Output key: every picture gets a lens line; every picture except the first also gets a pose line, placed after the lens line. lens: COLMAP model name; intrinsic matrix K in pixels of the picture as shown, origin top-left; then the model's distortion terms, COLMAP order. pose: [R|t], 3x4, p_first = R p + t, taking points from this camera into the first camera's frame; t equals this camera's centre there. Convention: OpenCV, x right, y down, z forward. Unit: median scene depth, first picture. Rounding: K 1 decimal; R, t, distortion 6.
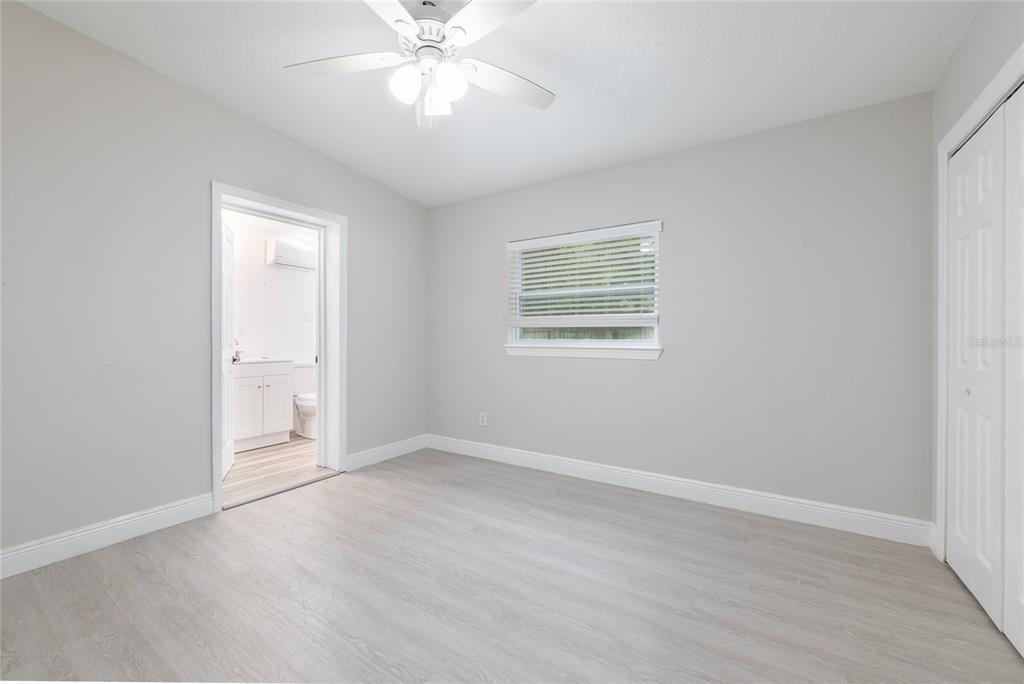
lens RADIAL K [[408.7, 0, 516.1], [0, 408.7, 340.0], [0, 0, 1]] dist [-0.000177, -0.000023]
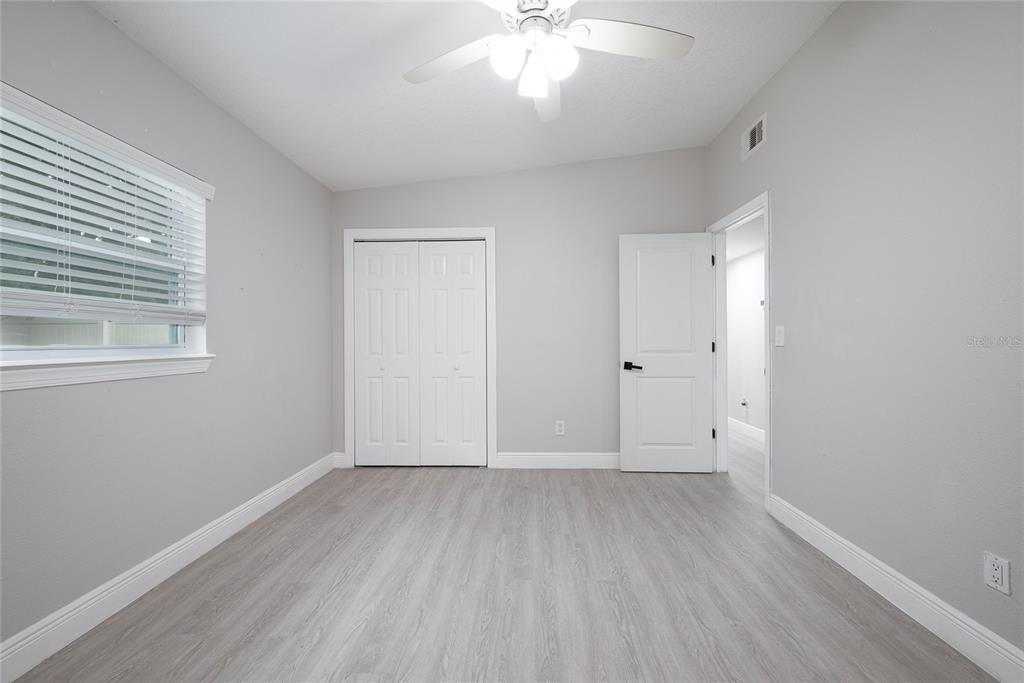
lens RADIAL K [[408.7, 0, 516.1], [0, 408.7, 339.5], [0, 0, 1]] dist [-0.000177, -0.000023]
pose [[-0.519572, 0.004748, 0.854414, -0.824950], [0.005623, 0.999982, -0.002137, -0.004414], [-0.854408, 0.003694, -0.519589, 1.290441]]
